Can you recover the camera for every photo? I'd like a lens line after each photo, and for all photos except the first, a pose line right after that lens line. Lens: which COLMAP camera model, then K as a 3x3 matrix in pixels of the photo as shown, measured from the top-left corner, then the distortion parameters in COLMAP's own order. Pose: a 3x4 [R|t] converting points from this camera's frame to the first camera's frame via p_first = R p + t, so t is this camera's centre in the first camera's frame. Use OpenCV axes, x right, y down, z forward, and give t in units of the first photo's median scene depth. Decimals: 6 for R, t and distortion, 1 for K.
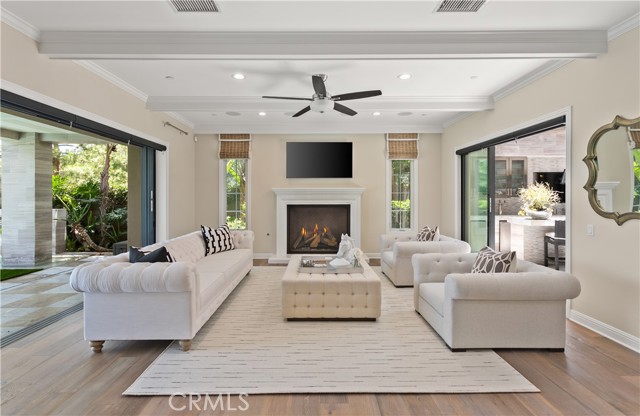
lens RADIAL K [[323.4, 0, 306.3], [0, 323.4, 194.5], [0, 0, 1]] dist [0.002525, 0.000405]
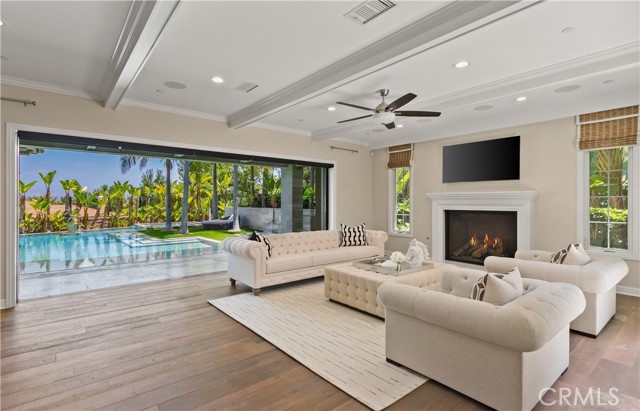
lens RADIAL K [[310.5, 0, 316.8], [0, 310.5, 200.8], [0, 0, 1]] dist [0.009172, -0.002470]
pose [[0.632502, 0.000801, -0.774558, 0.434155], [0.003997, 0.999983, 0.004297, -0.001982], [0.774549, -0.005814, 0.632488, 0.100558]]
